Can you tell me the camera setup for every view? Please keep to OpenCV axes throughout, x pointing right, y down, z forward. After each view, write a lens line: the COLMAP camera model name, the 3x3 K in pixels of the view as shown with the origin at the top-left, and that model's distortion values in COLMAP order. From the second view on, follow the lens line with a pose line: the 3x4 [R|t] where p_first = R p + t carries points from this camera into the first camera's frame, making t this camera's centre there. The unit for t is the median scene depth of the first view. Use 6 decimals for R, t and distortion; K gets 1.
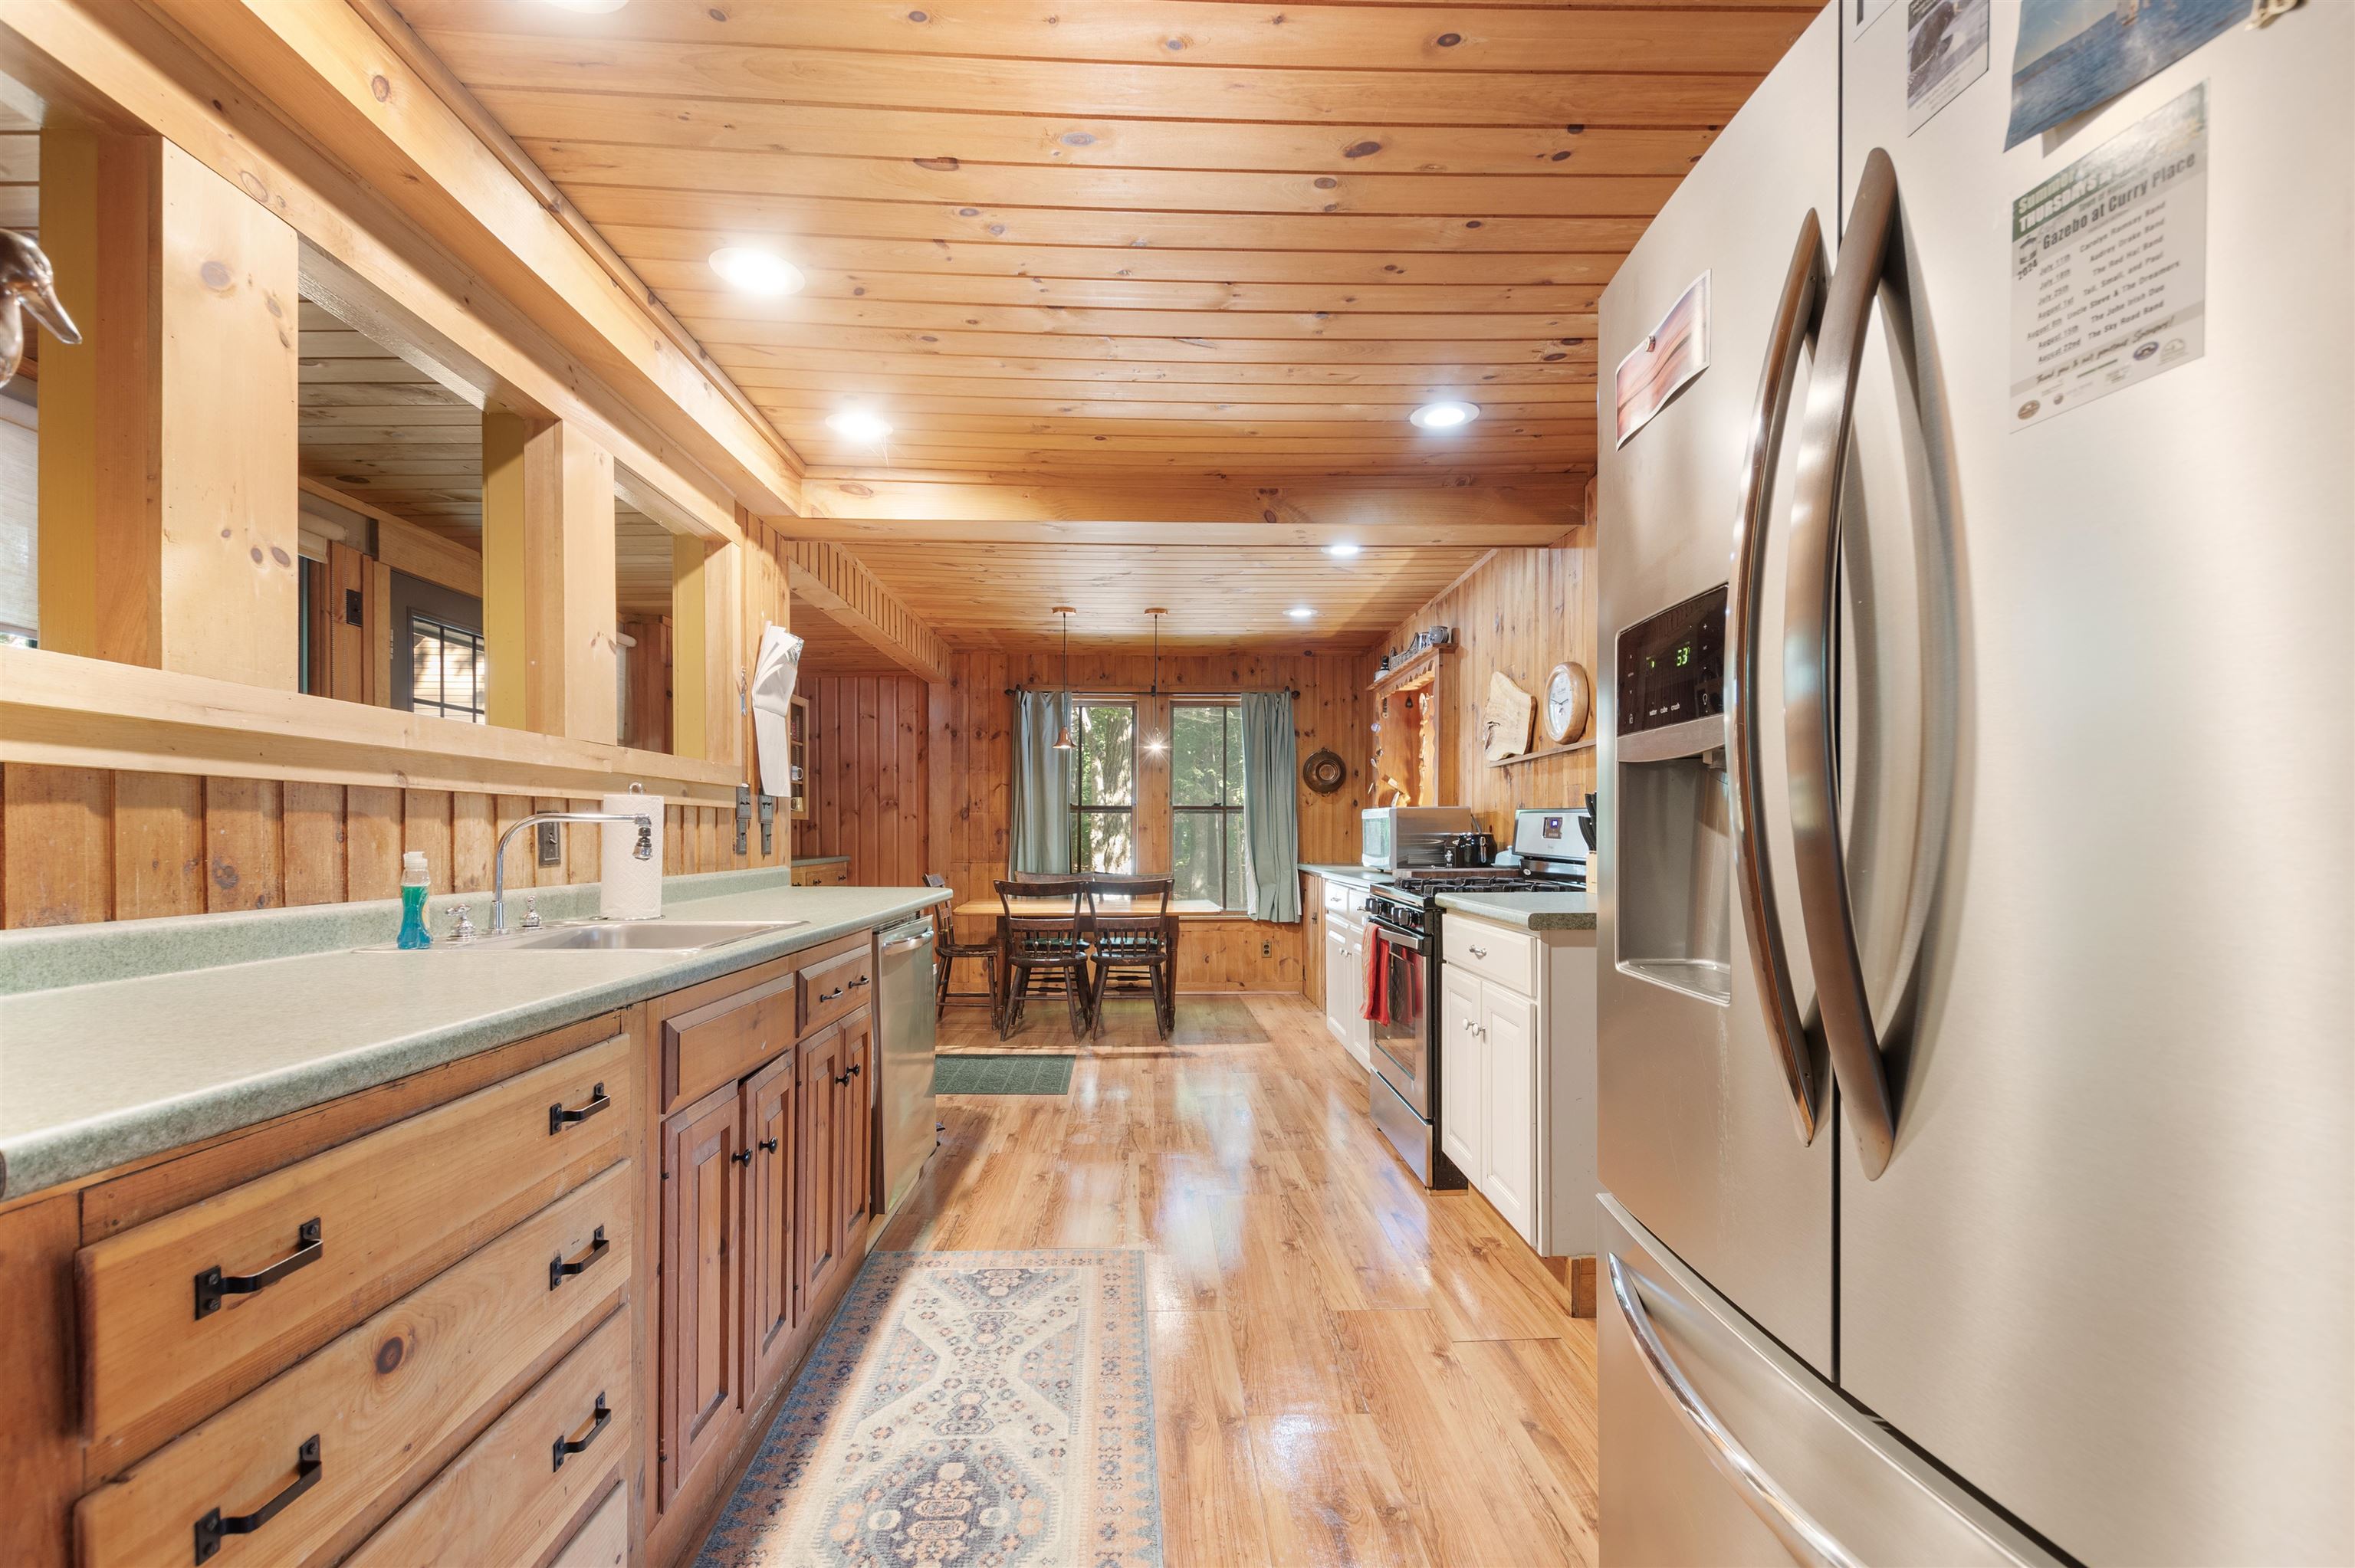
lens RADIAL K [[1048.2, 0, 1180.1], [0, 1048.2, 845.1], [0, 0, 1]] dist [0.001037, 0.000181]
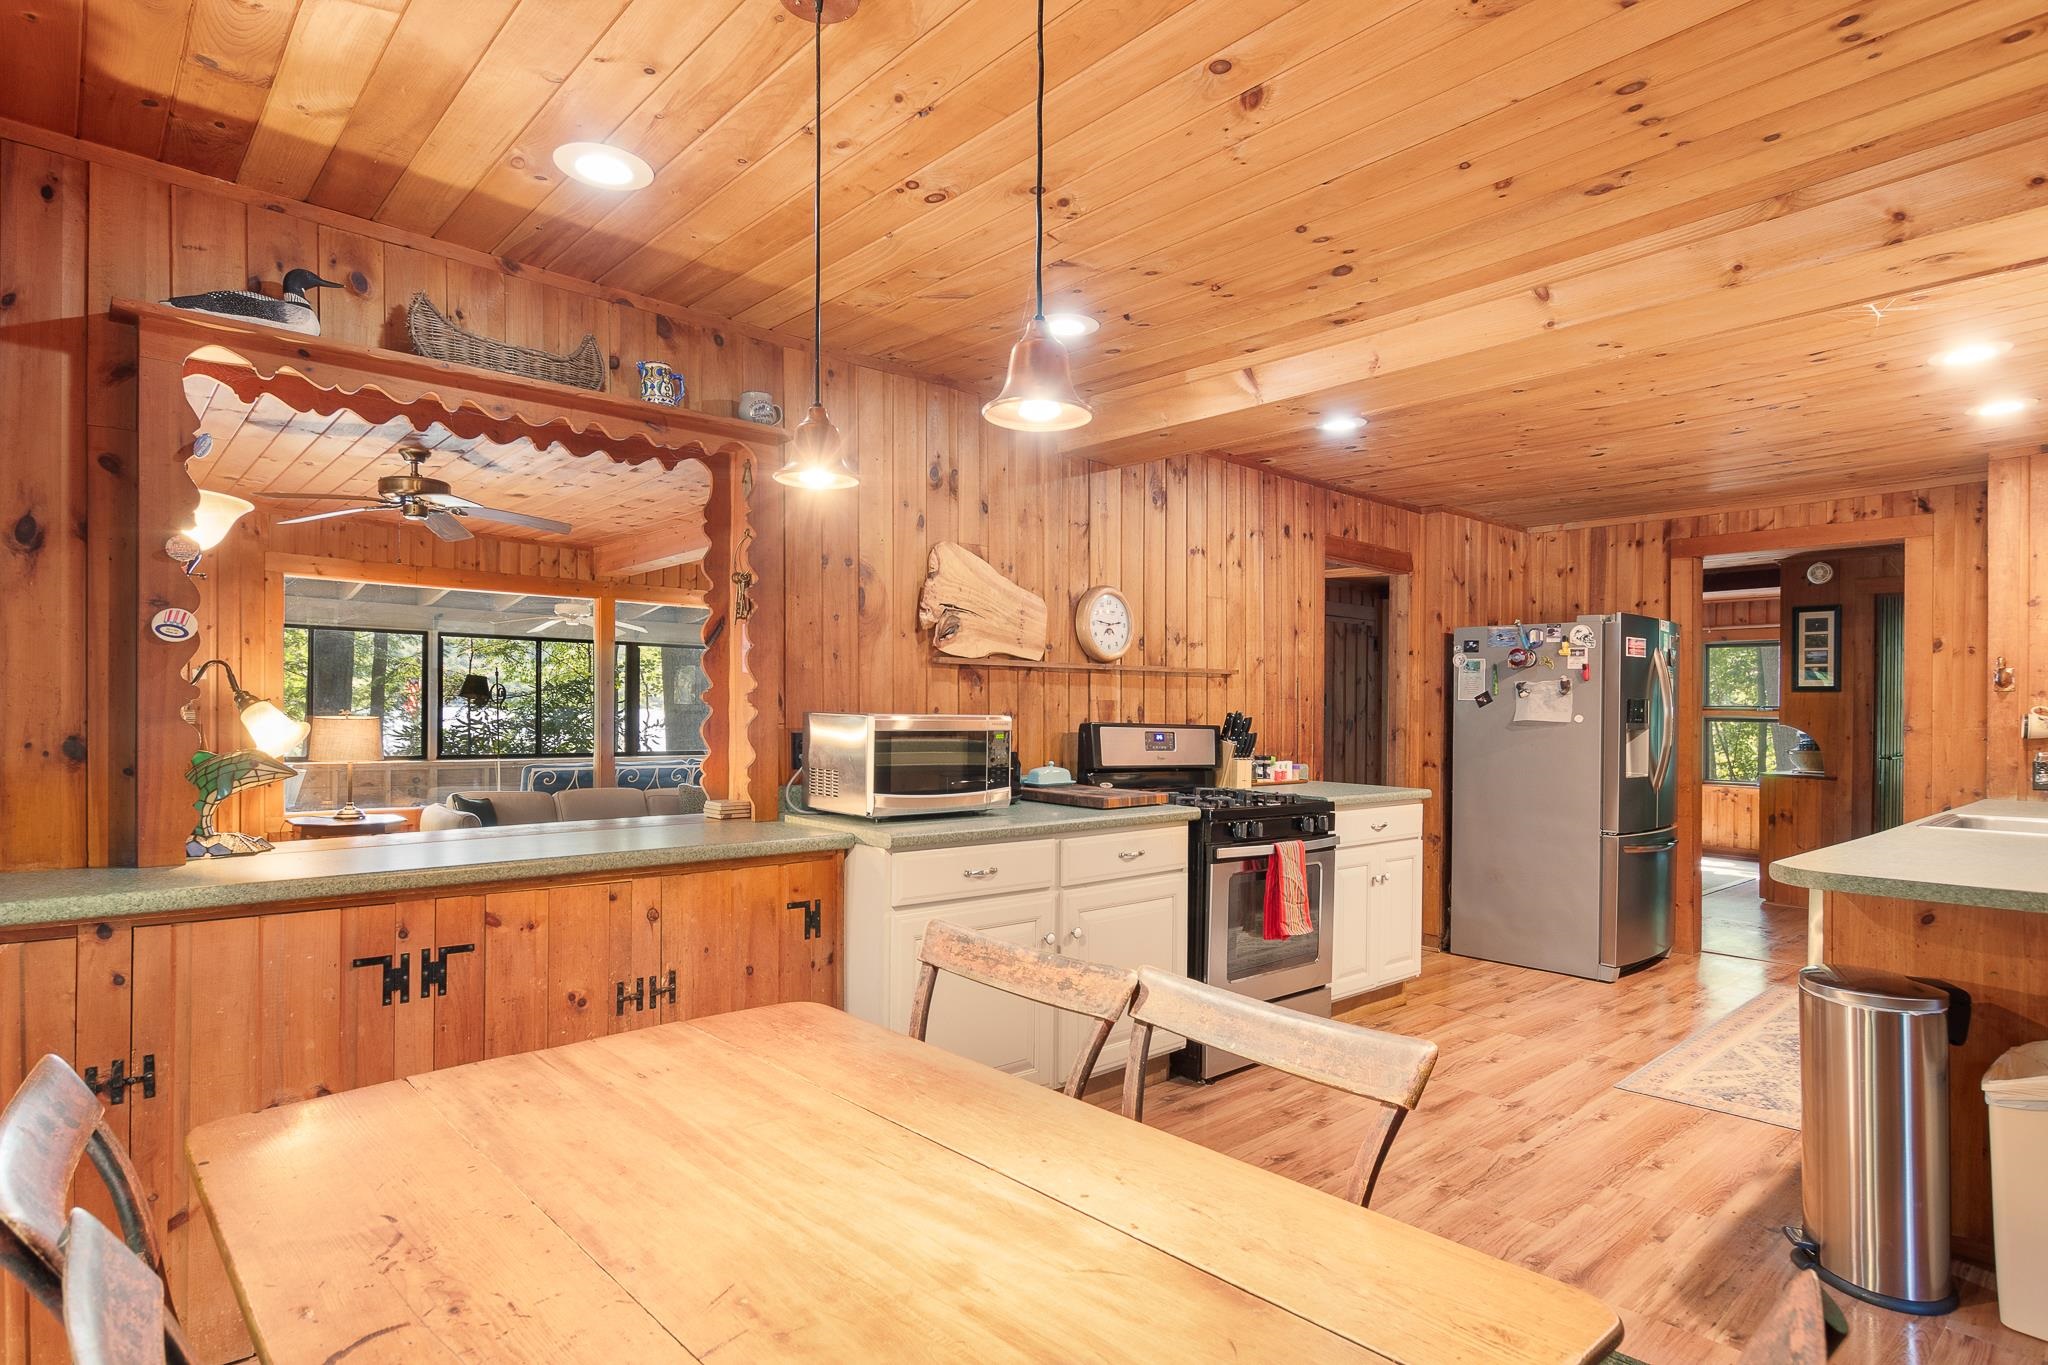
lens RADIAL K [[1093.1, 0, 1040.4], [0, 1093.1, 715.9], [0, 0, 1]] dist [0.003023, -0.002950]
pose [[-0.653116, -0.012059, 0.757162, -0.676479], [-0.004646, 0.999918, 0.011917, -0.084248], [-0.757244, 0.004266, -0.653119, 2.793977]]
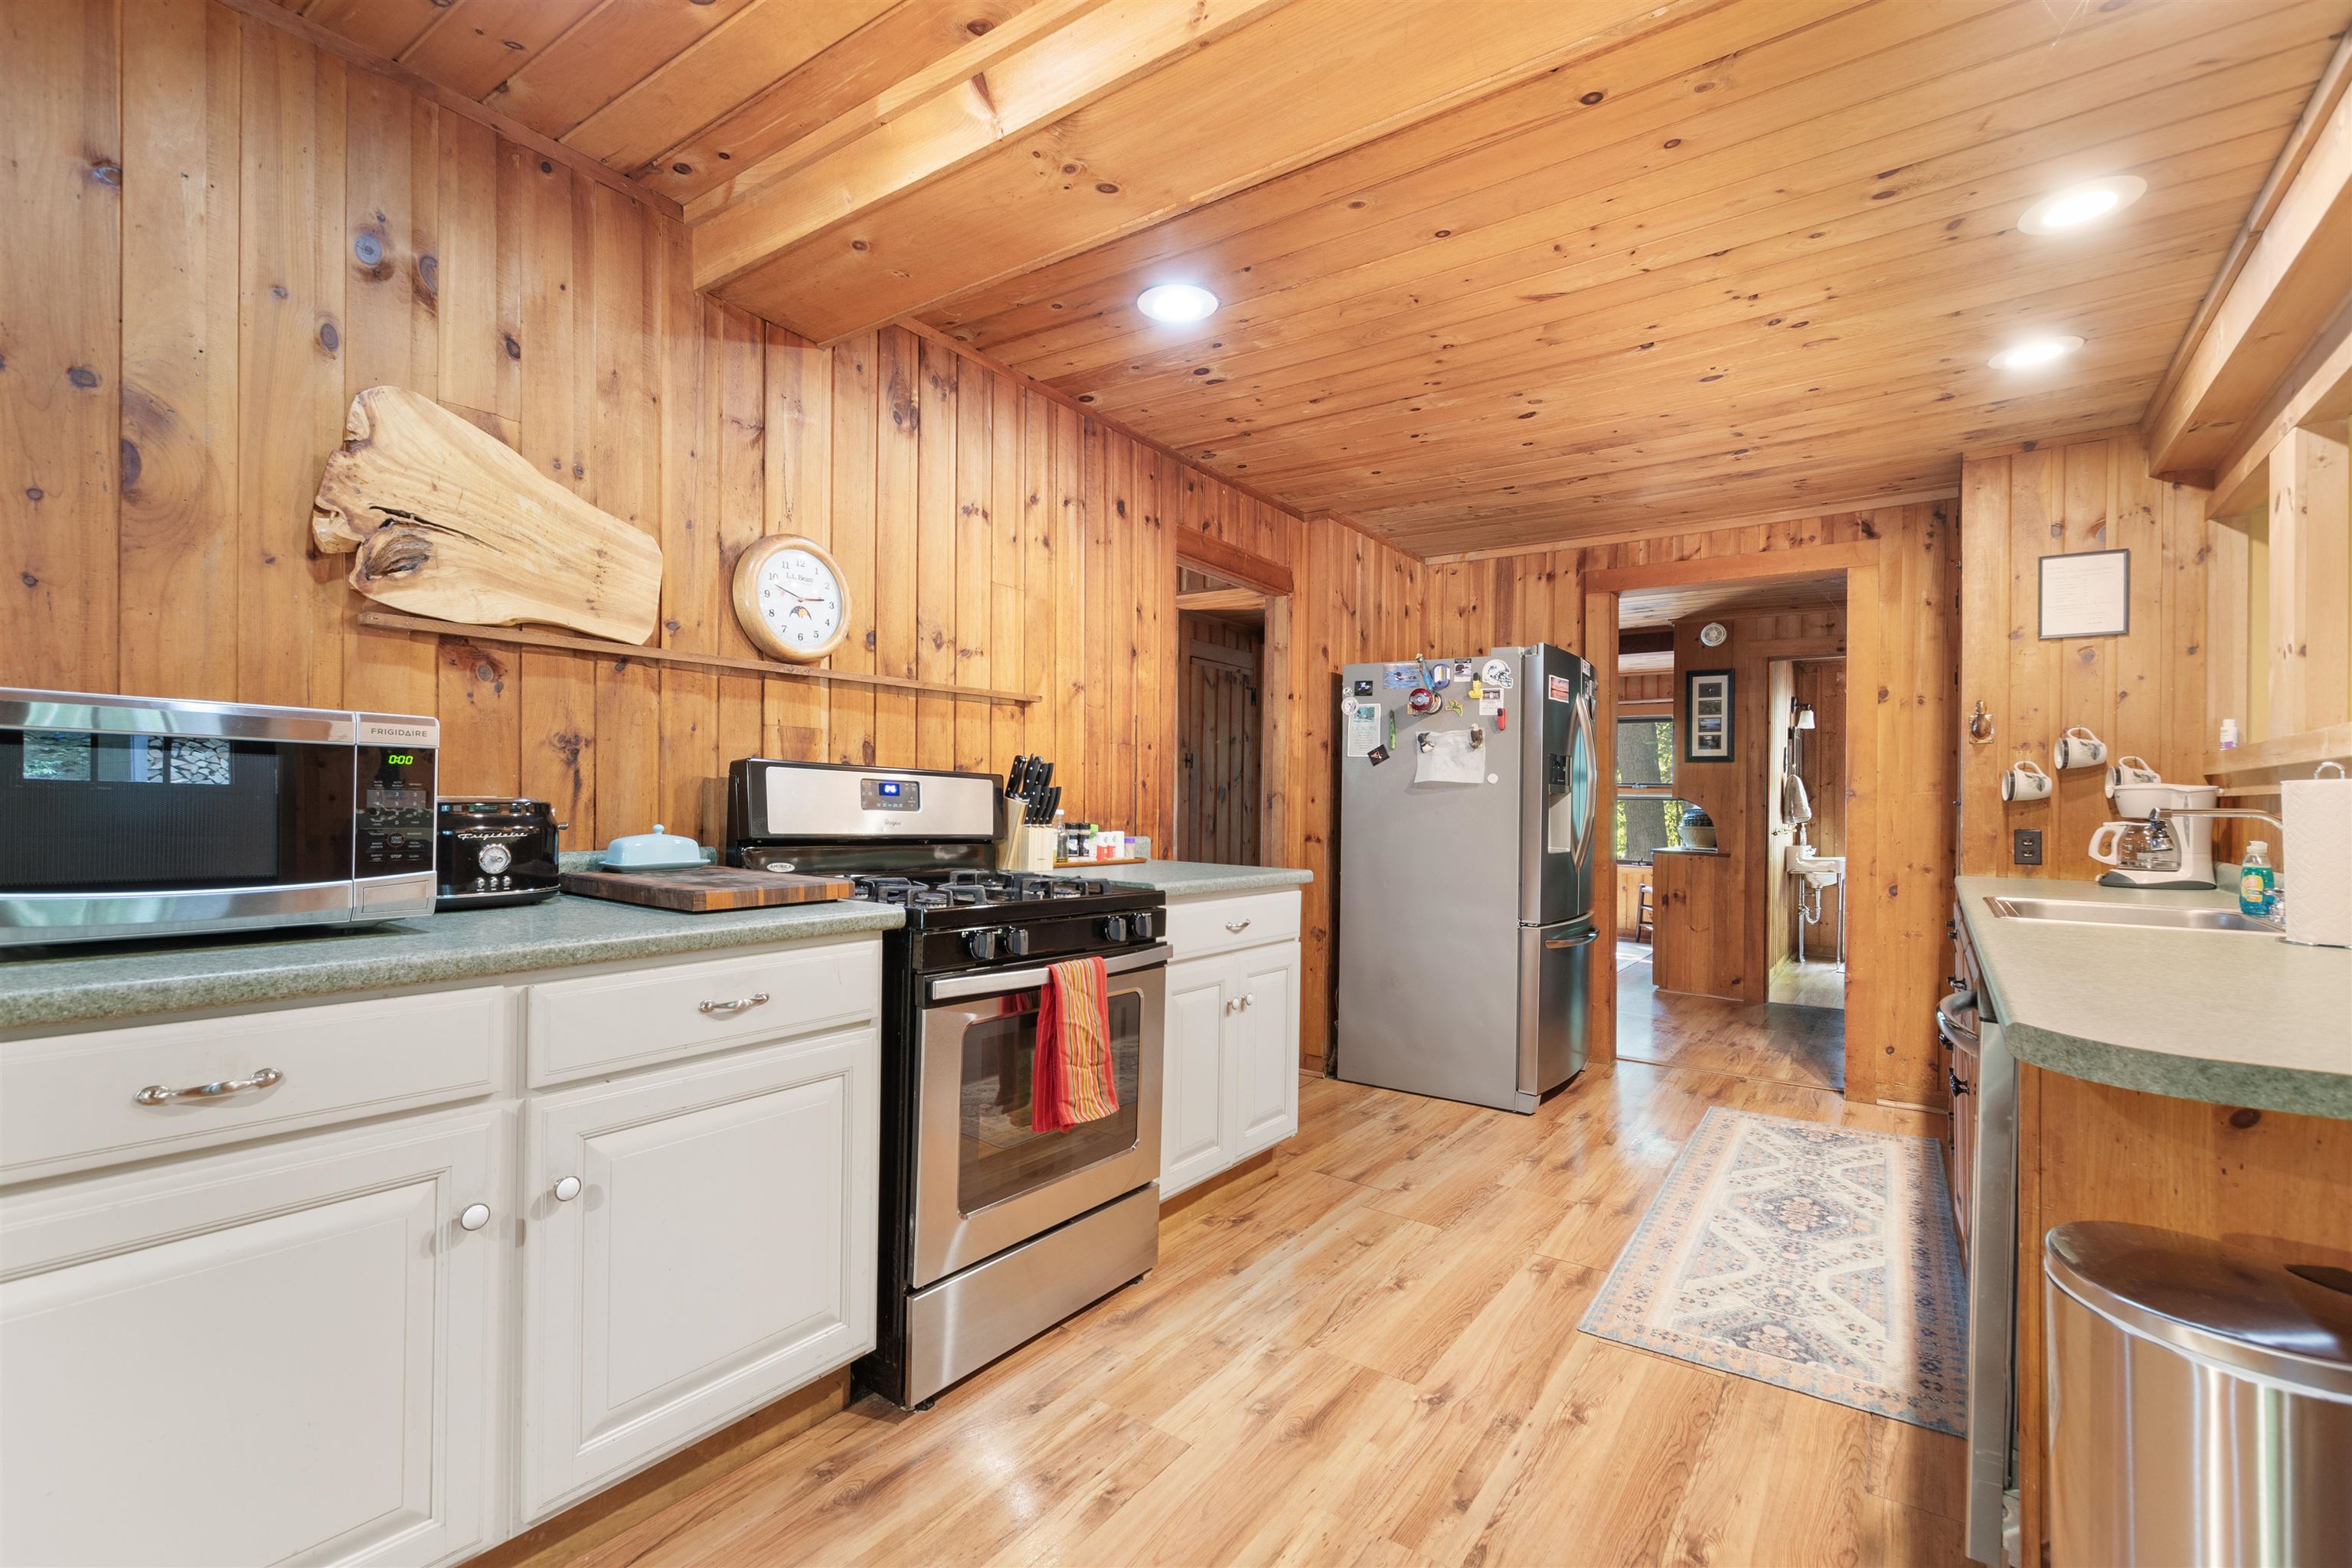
lens RADIAL K [[1047.0, 0, 1180.5], [0, 1047.0, 794.1], [0, 0, 1]] dist [0.001037, 0.000181]
pose [[-0.796705, -0.009529, 0.604294, -0.324691], [-0.011285, 0.999936, 0.000890, -0.028844], [-0.604264, -0.006110, -0.796761, 2.152338]]
